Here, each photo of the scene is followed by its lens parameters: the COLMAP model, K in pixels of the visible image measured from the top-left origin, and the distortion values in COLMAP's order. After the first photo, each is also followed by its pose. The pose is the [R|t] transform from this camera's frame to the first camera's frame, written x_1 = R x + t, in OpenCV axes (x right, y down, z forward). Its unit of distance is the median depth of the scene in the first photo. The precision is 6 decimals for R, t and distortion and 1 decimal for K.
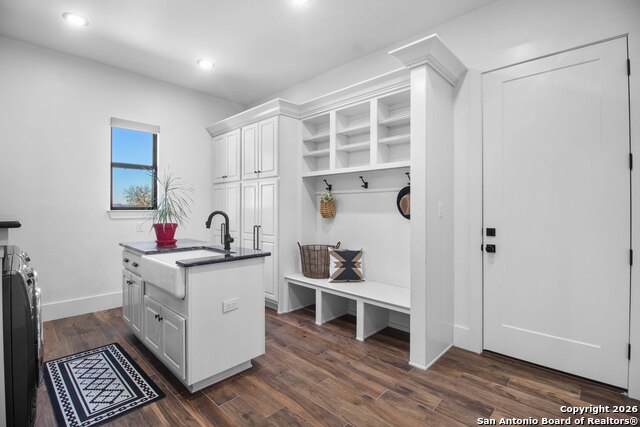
lens RADIAL K [[297.2, 0, 319.7], [0, 297.2, 211.8], [0, 0, 1]] dist [-0.001092, -0.001850]
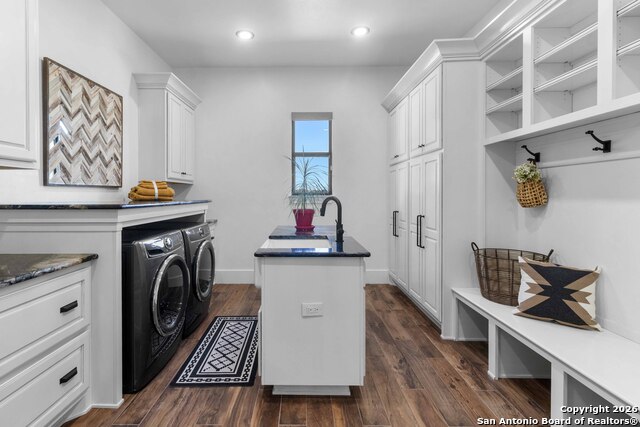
lens RADIAL K [[314.9, 0, 309.3], [0, 314.9, 198.8], [0, 0, 1]] dist [0.013031, 0.000011]
pose [[0.677696, 0.004969, -0.735325, 0.218200], [-0.001160, 0.999983, 0.005688, -0.000885], [0.735341, -0.003002, 0.677690, 0.251198]]
